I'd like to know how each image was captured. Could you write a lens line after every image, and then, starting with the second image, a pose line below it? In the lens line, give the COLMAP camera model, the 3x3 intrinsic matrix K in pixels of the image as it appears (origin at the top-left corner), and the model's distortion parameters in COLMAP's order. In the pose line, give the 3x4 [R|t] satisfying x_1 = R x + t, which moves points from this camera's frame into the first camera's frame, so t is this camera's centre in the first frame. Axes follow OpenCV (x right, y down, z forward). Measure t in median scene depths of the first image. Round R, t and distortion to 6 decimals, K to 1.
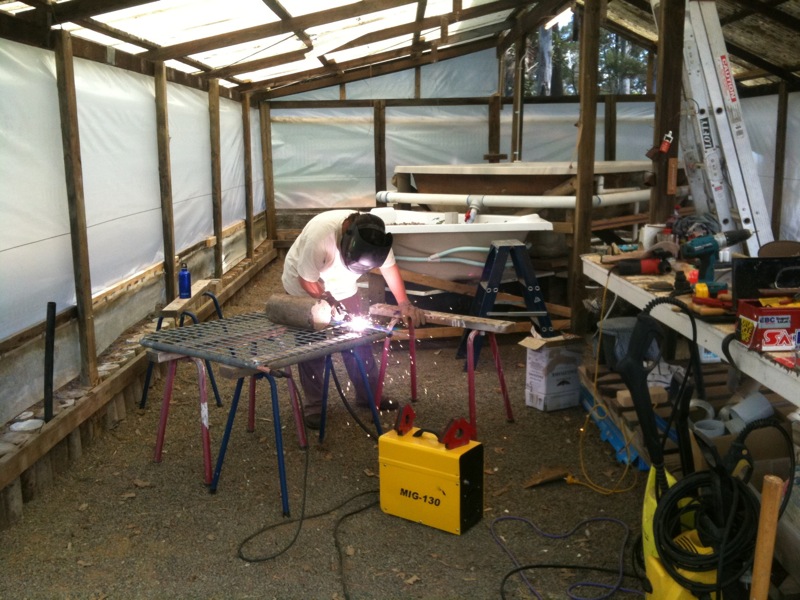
lens RADIAL K [[866.0, 0, 422.7], [0, 866.0, 296.6], [0, 0, 1]] dist [0.133936, -0.452154]
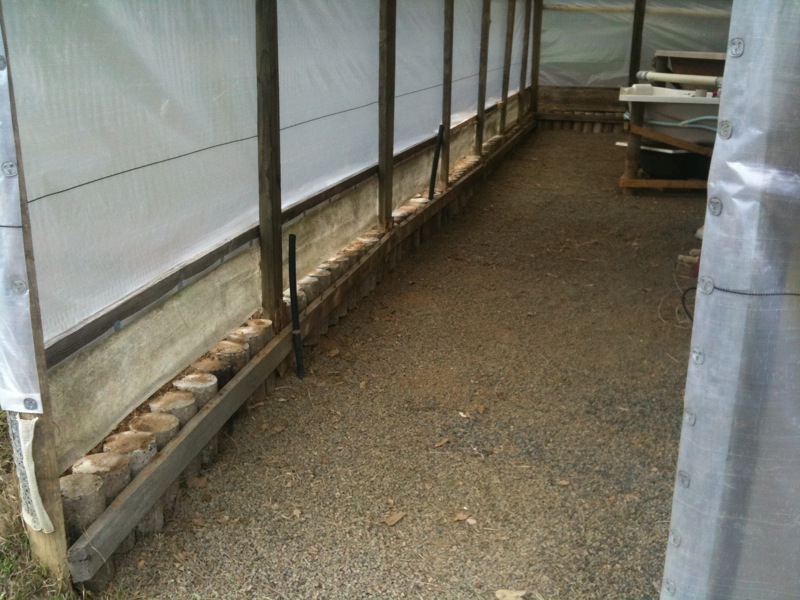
lens RADIAL K [[866.0, 0, 422.7], [0, 866.0, 296.6], [0, 0, 1]] dist [0.133936, -0.452154]
pose [[0.966232, 0.109199, -0.233390, -0.023144], [-0.079964, 0.988116, 0.131270, 0.052176], [0.244951, -0.108175, 0.963482, -0.268896]]
